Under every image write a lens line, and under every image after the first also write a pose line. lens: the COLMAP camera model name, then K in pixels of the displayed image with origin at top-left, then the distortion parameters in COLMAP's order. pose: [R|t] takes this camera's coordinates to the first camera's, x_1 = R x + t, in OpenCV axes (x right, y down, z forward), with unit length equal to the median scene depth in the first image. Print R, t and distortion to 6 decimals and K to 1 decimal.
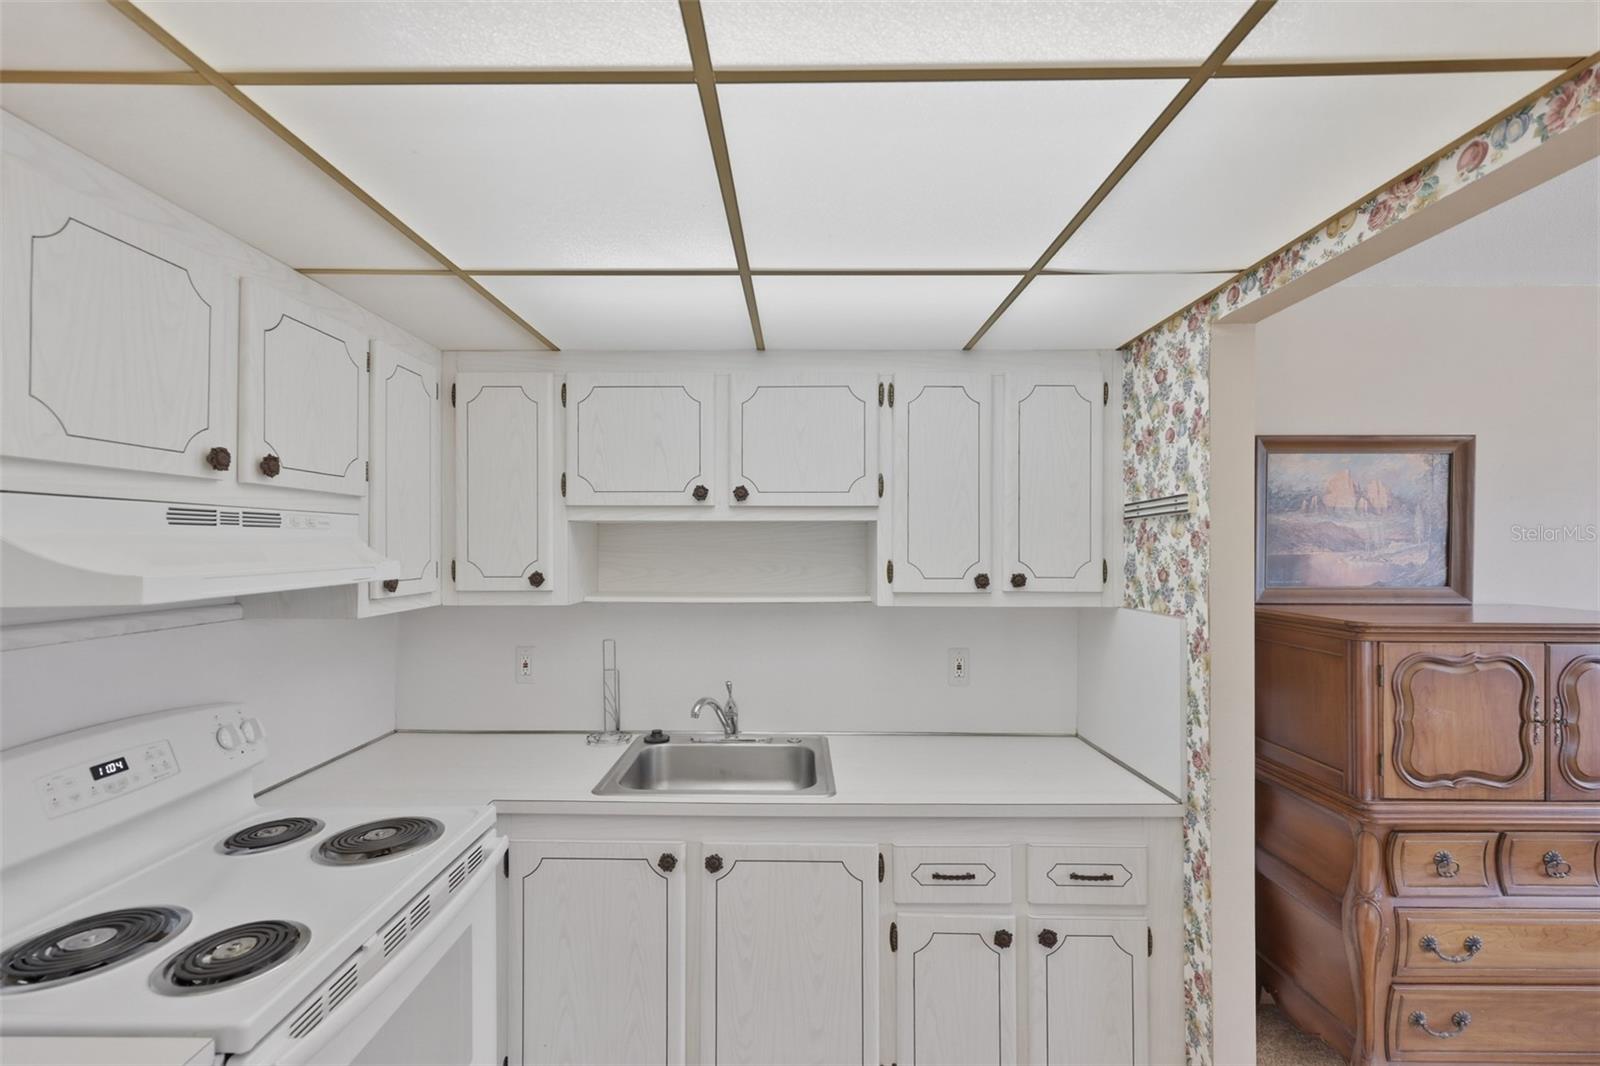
lens RADIAL K [[686.5, 0, 792.5], [0, 686.5, 539.5], [0, 0, 1]] dist [0.000000, -0.000126]
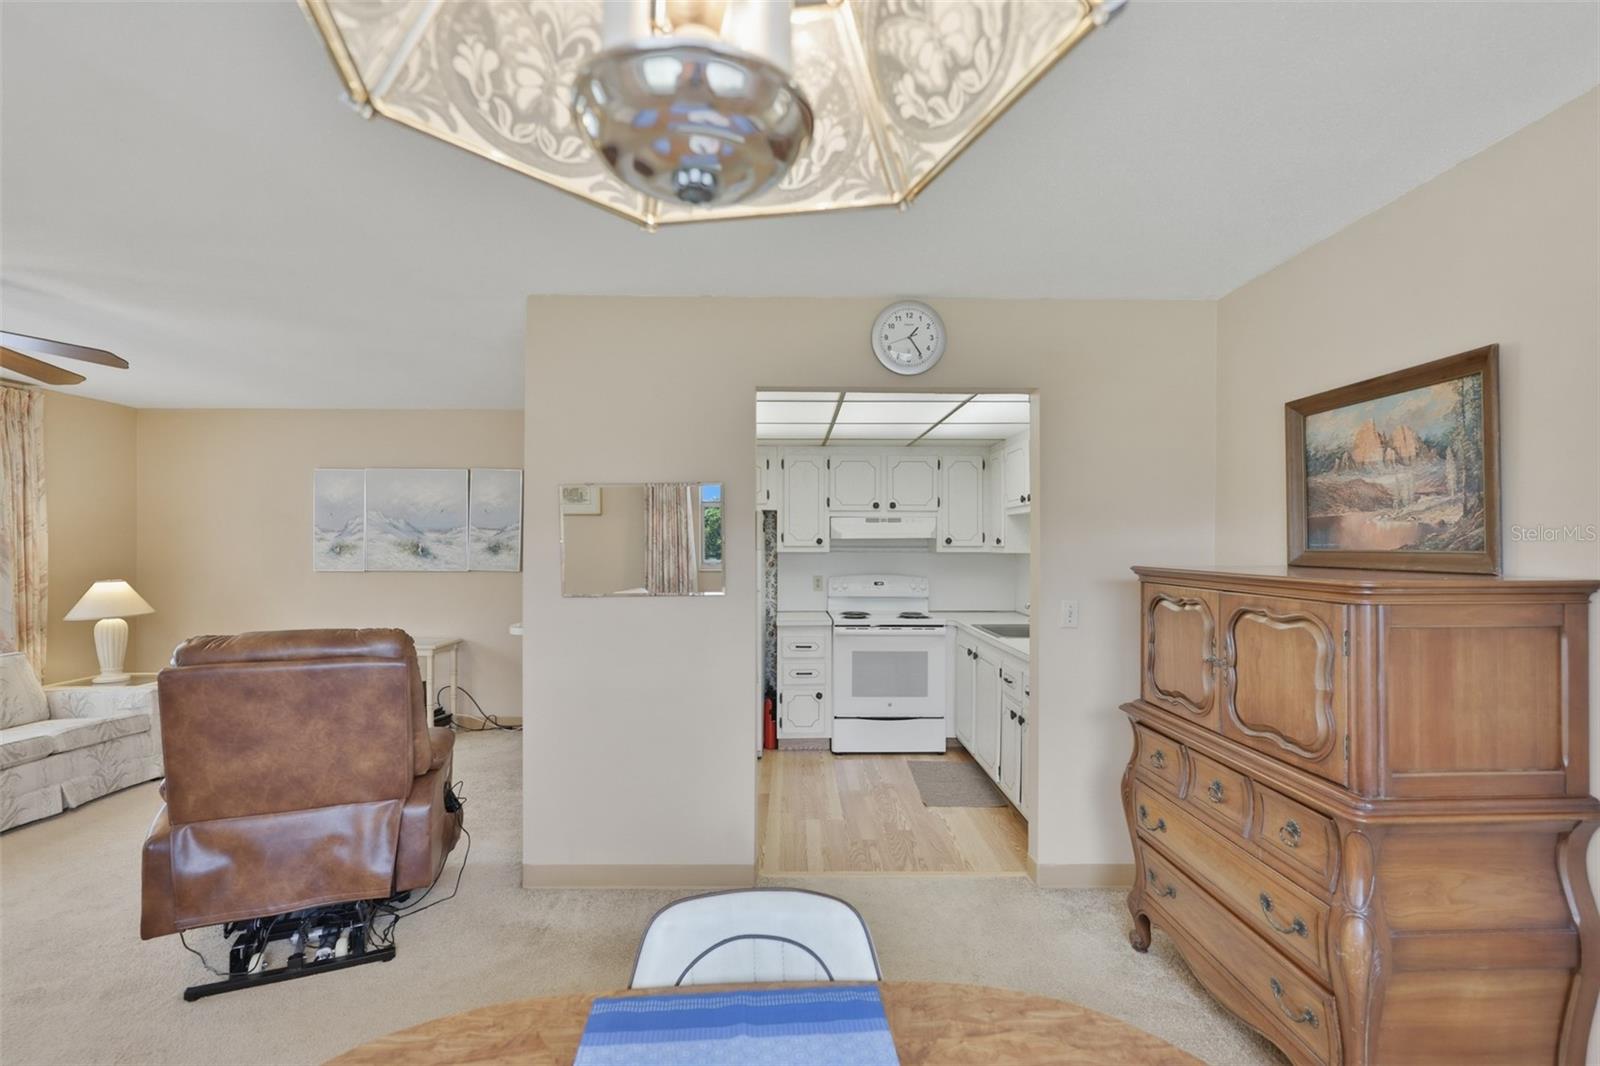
lens RADIAL K [[687.2, 0, 795.3], [0, 687.2, 545.2], [0, 0, 1]] dist [-0.003040, 0.000157]
pose [[0.023102, 0.001115, -0.999732, 2.171041], [0.006362, 0.999979, 0.001263, 0.072751], [0.999713, -0.006389, 0.023094, 0.300409]]
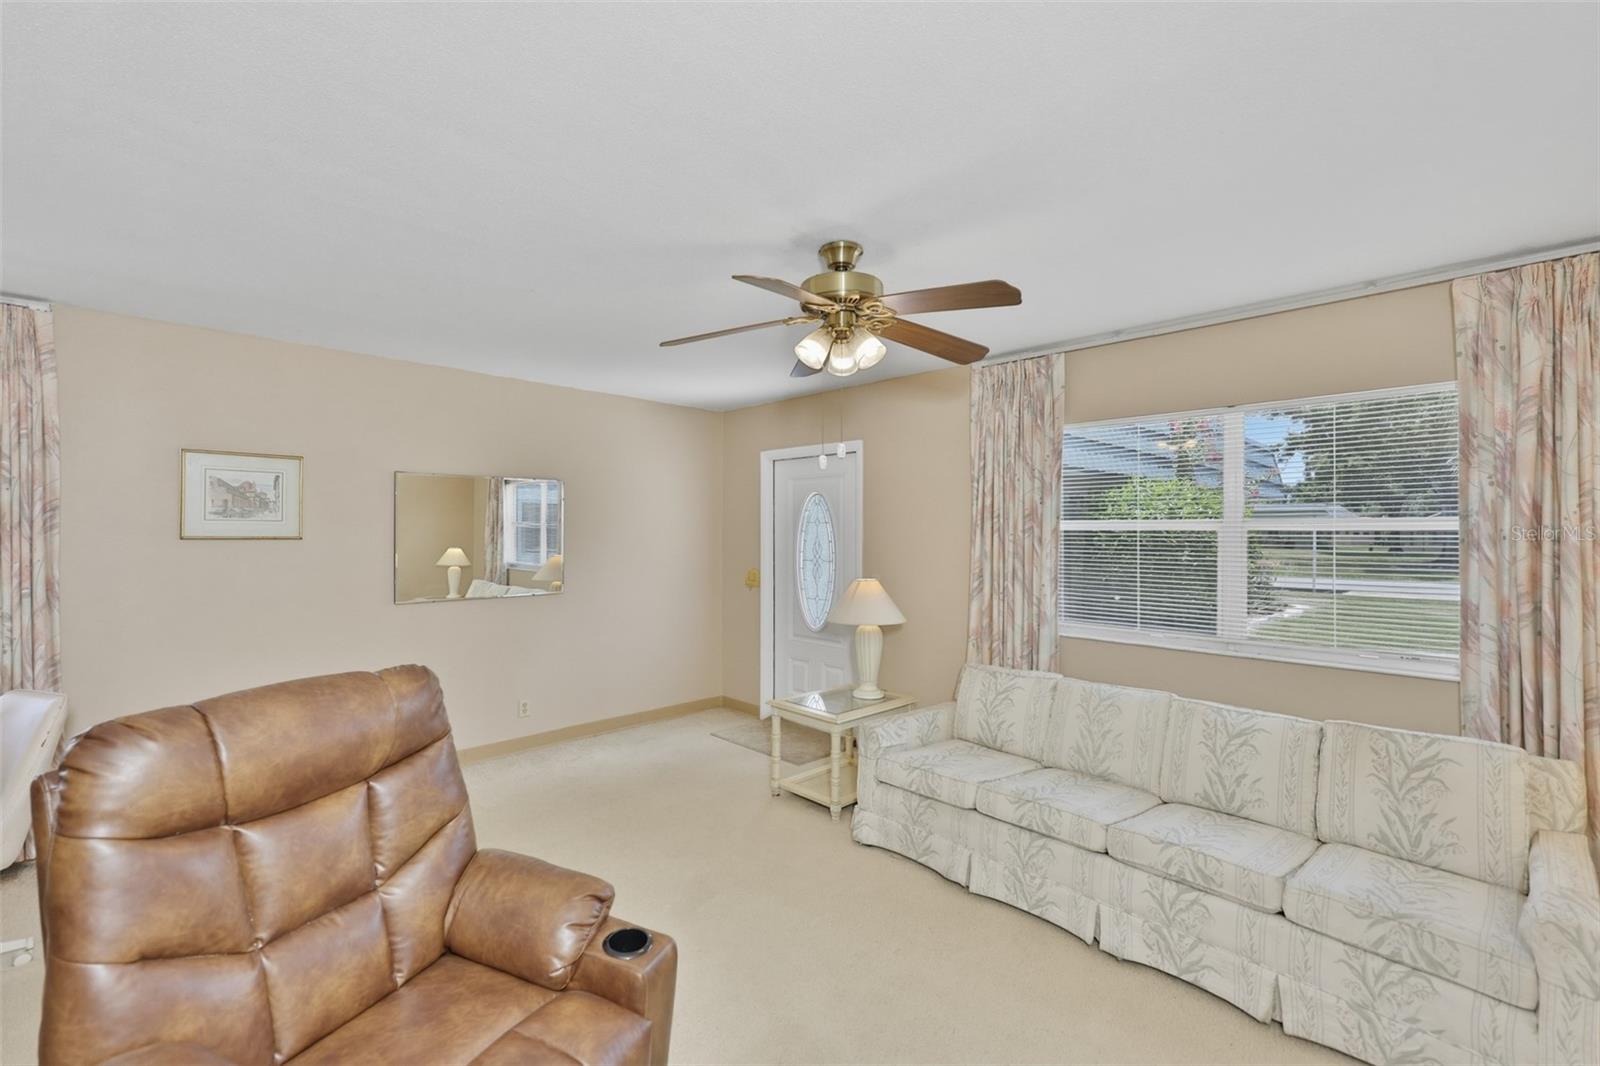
lens RADIAL K [[682.9, 0, 790.3], [0, 682.9, 528.6], [0, 0, 1]] dist [-0.000803, -0.000028]
pose [[-0.706437, -0.001771, 0.707773, -0.094844], [-0.013270, 0.999854, -0.010743, 0.055175], [-0.707651, -0.016981, -0.706358, -0.446267]]
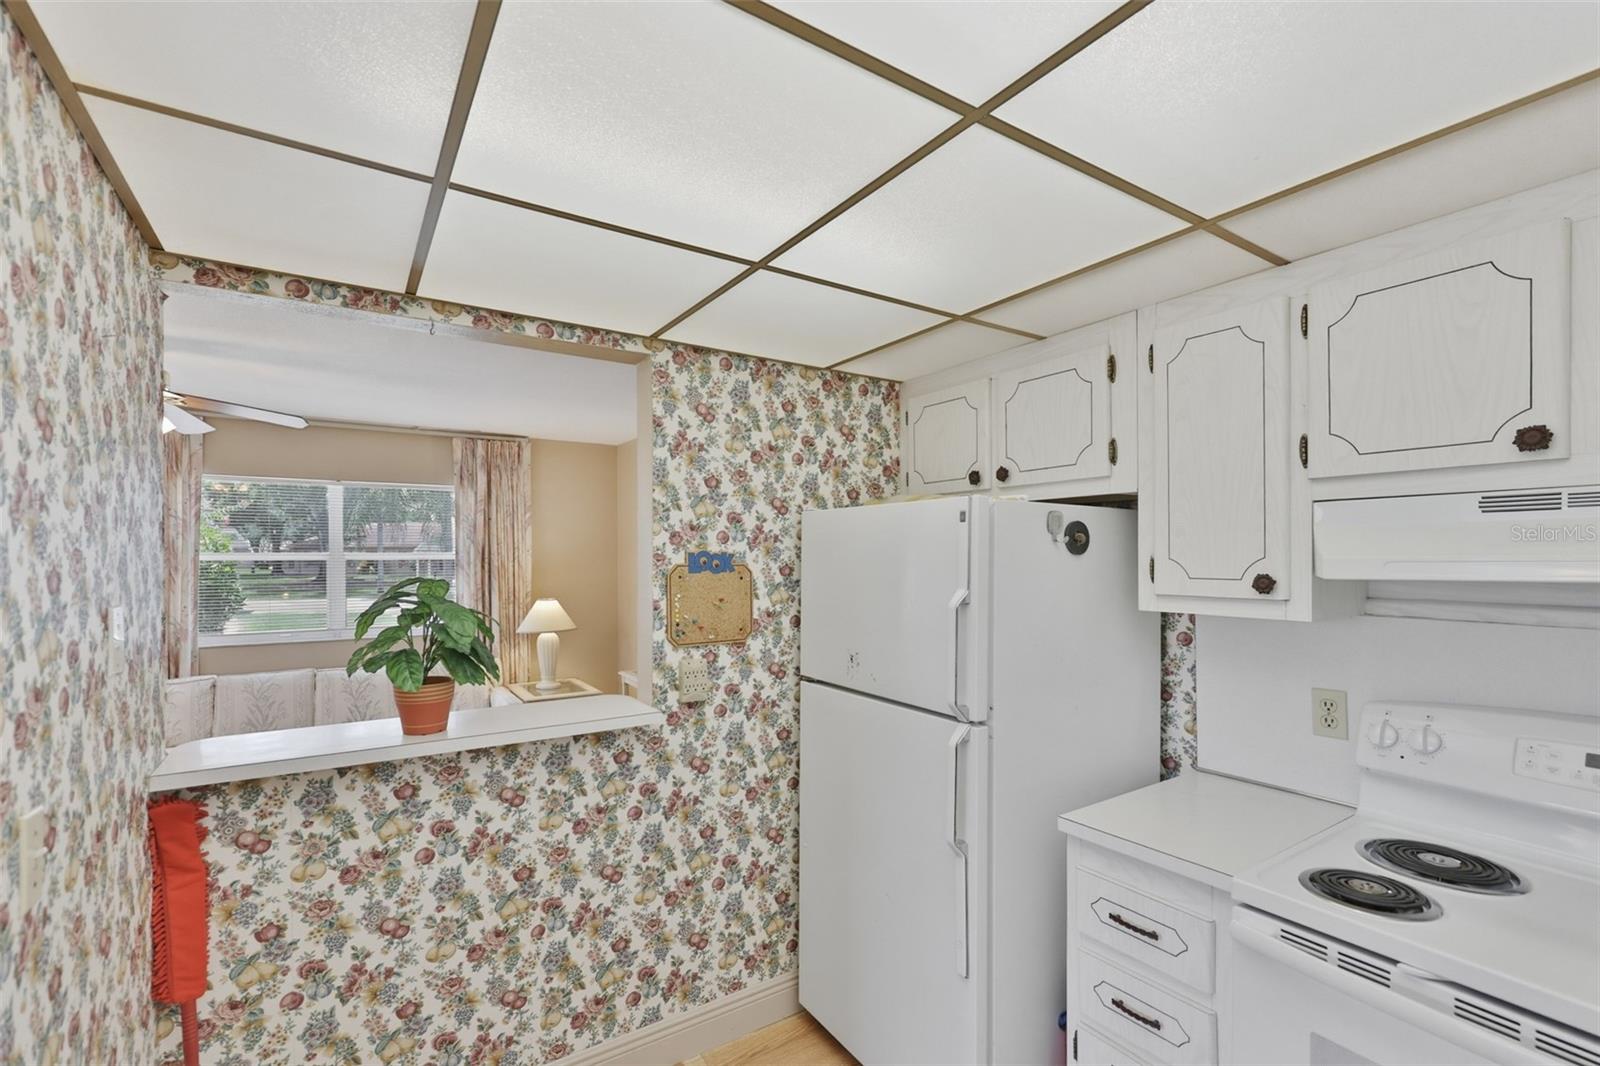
lens RADIAL K [[701.3, 0, 794.3], [0, 701.3, 558.2], [0, 0, 1]] dist [-0.003394, 0.000008]
pose [[-0.834719, 0.001145, -0.550675, 0.362115], [0.003010, 0.999992, -0.002484, 0.030403], [0.550668, -0.003731, -0.834716, 0.855533]]
